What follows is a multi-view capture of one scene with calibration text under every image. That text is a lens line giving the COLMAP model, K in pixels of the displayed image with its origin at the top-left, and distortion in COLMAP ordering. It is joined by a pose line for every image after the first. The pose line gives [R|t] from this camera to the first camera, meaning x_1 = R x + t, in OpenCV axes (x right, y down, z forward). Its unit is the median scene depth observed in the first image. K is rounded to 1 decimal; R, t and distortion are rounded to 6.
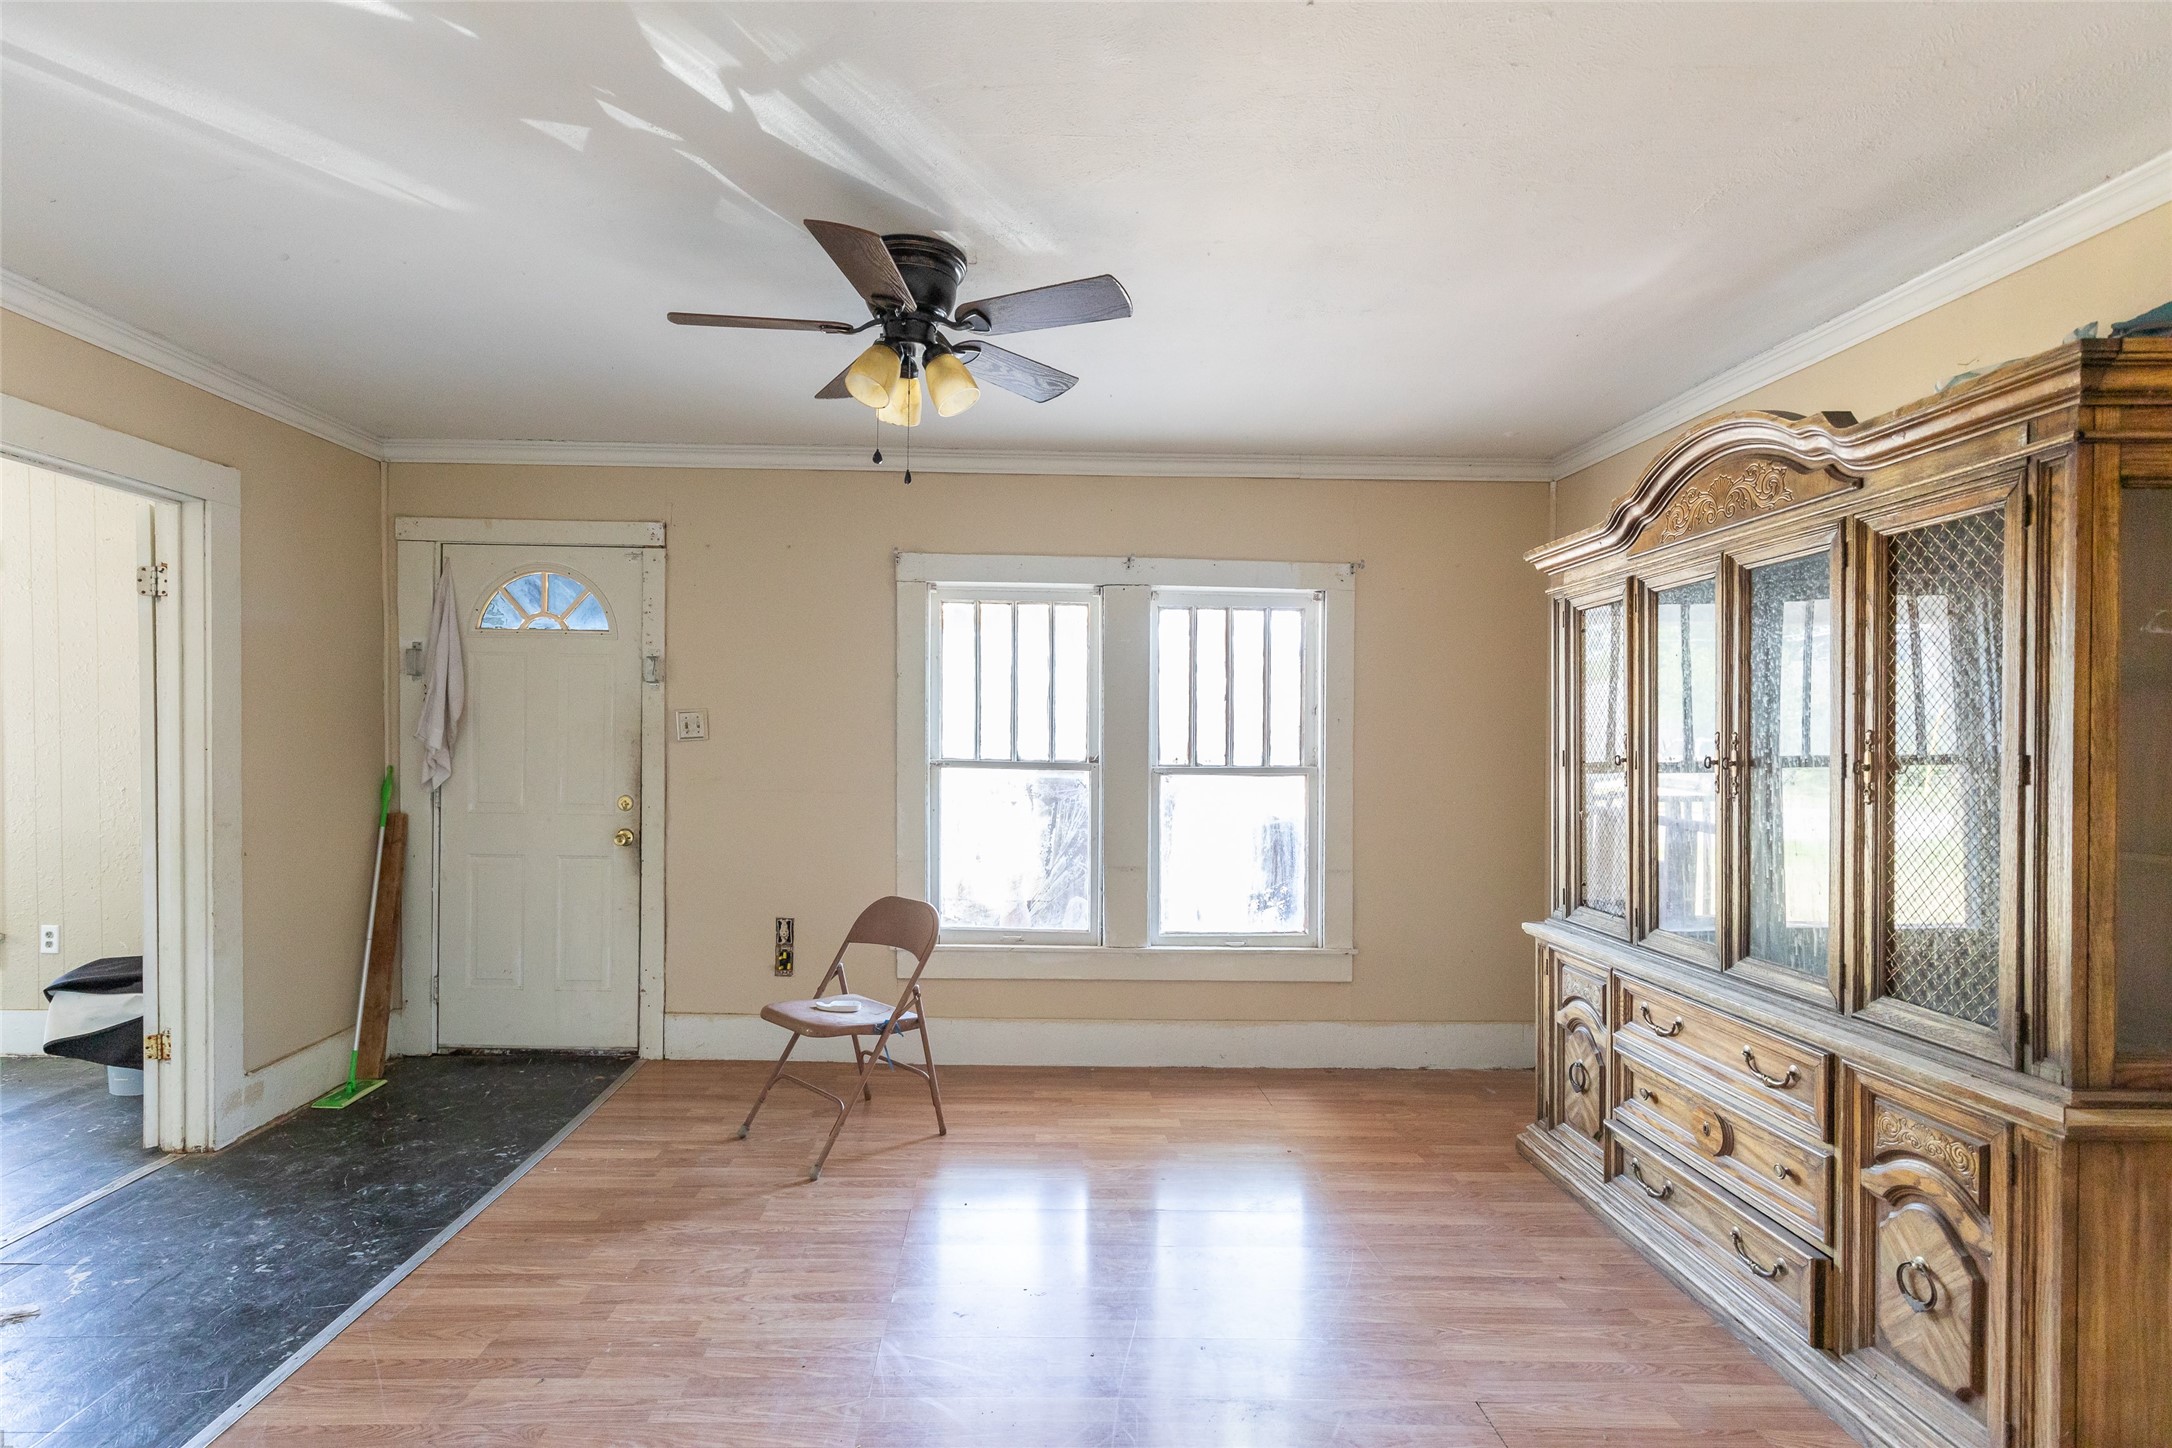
lens RADIAL K [[965.6, 0, 1057.6], [0, 965.6, 742.3], [0, 0, 1]] dist [0.000460, 0.000205]
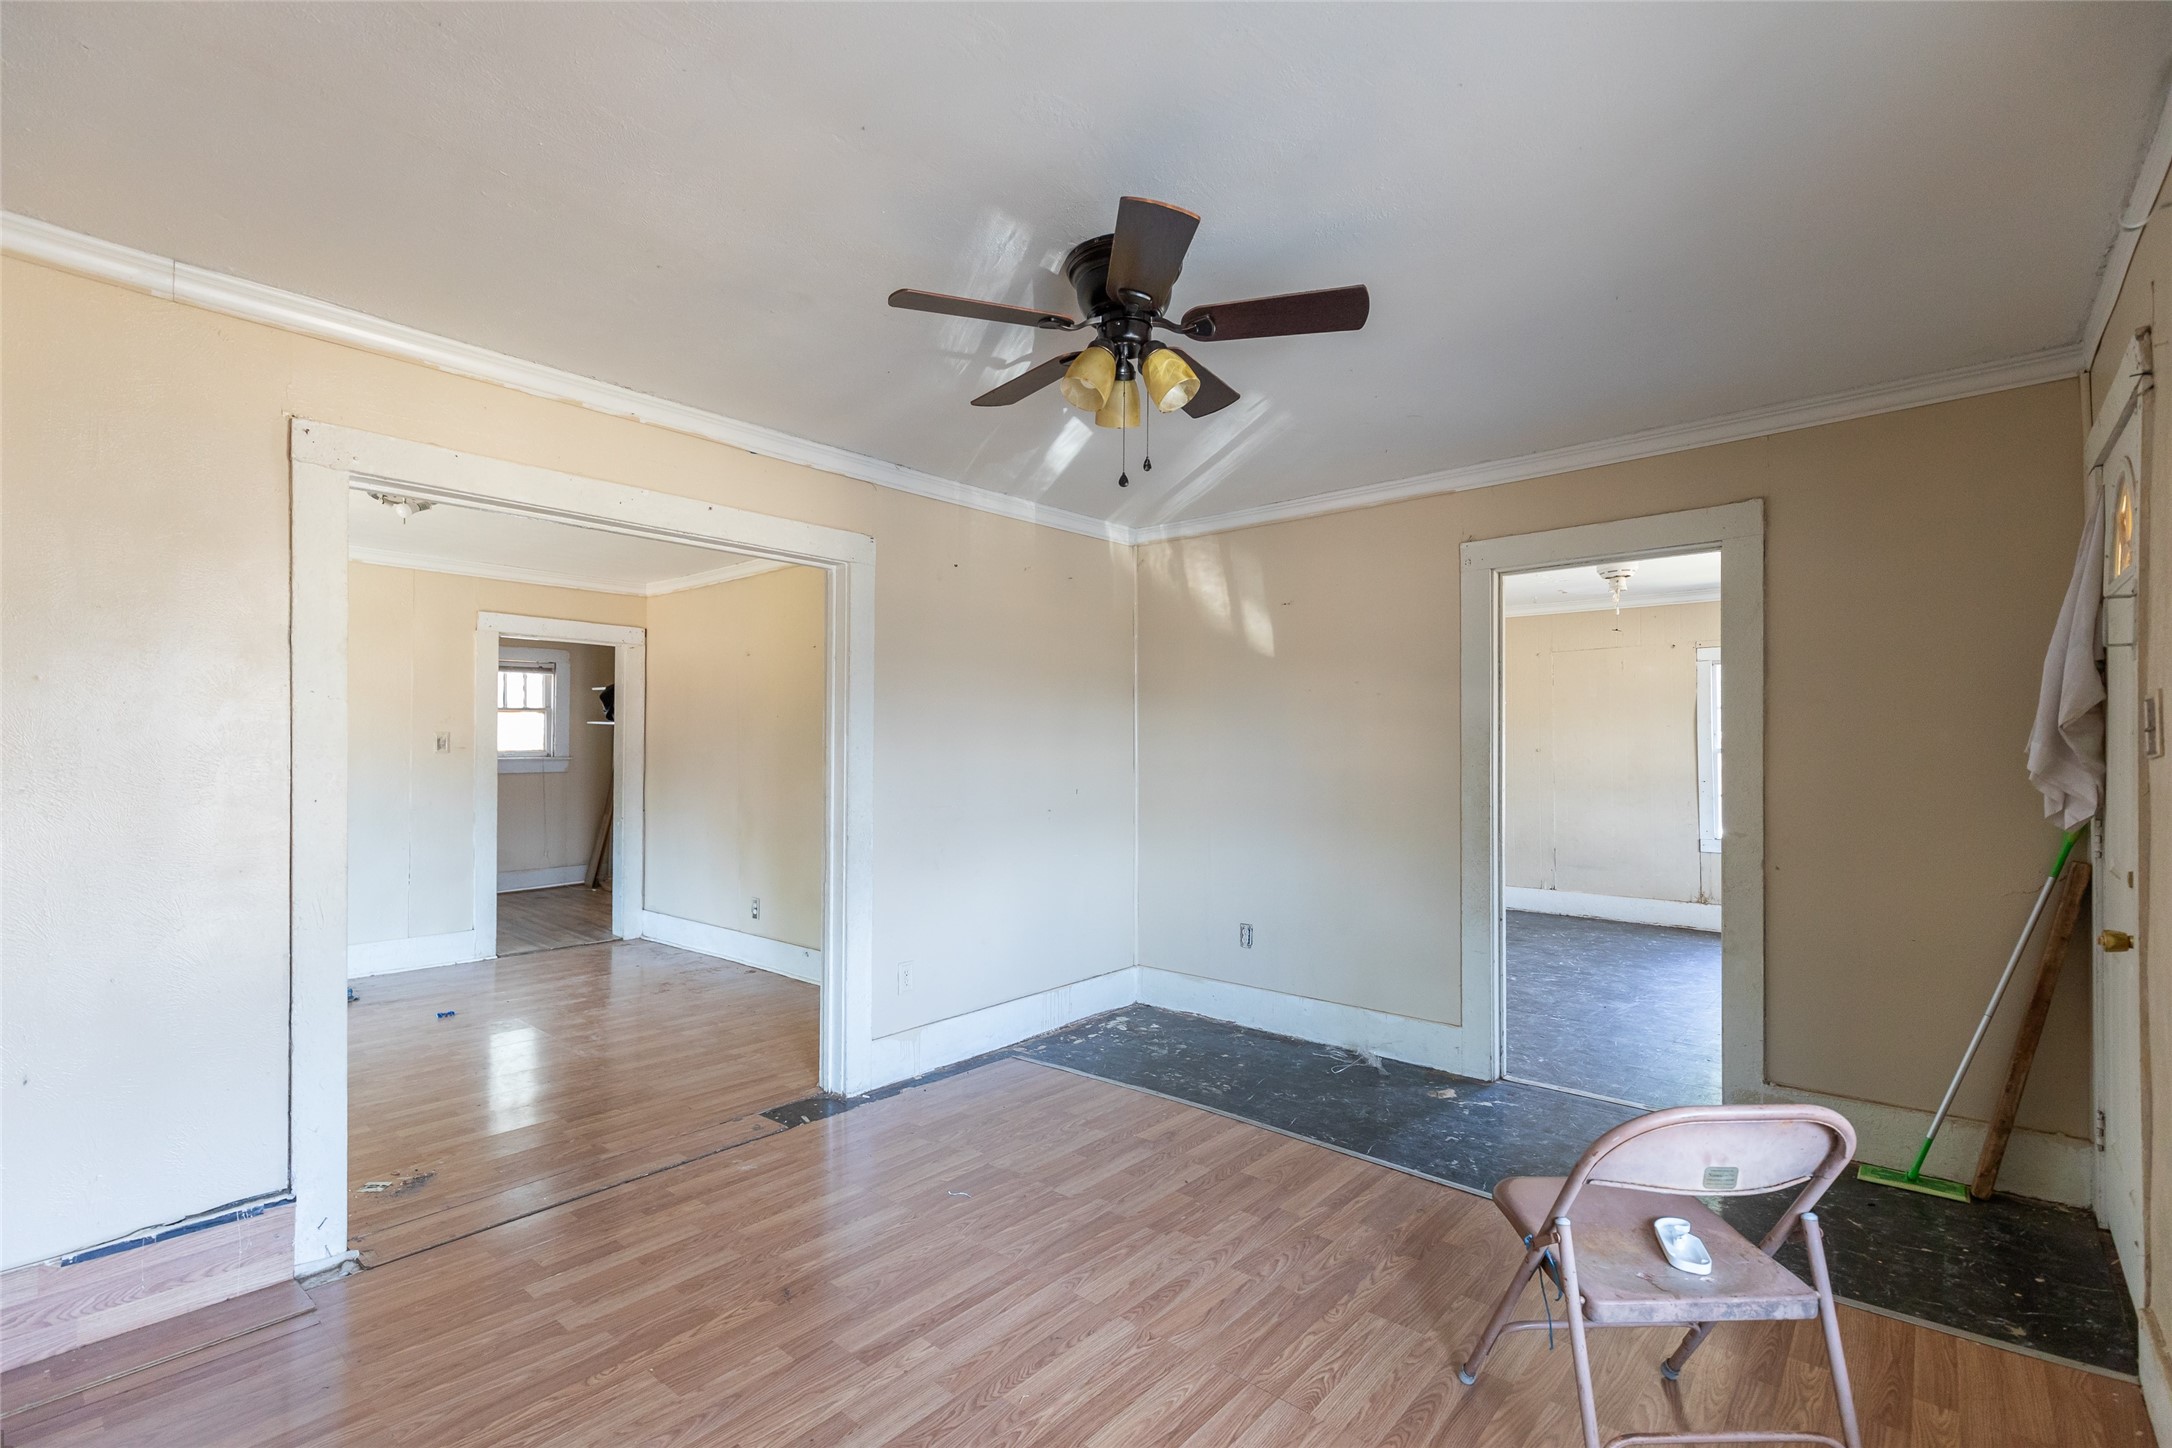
lens RADIAL K [[965.6, 0, 1057.6], [0, 965.6, 742.3], [0, 0, 1]] dist [0.000460, 0.000205]
pose [[-0.693214, -0.007778, -0.720690, 0.658847], [-0.007201, 0.999967, -0.003866, -0.013517], [0.720696, 0.002509, -0.693246, 1.802344]]
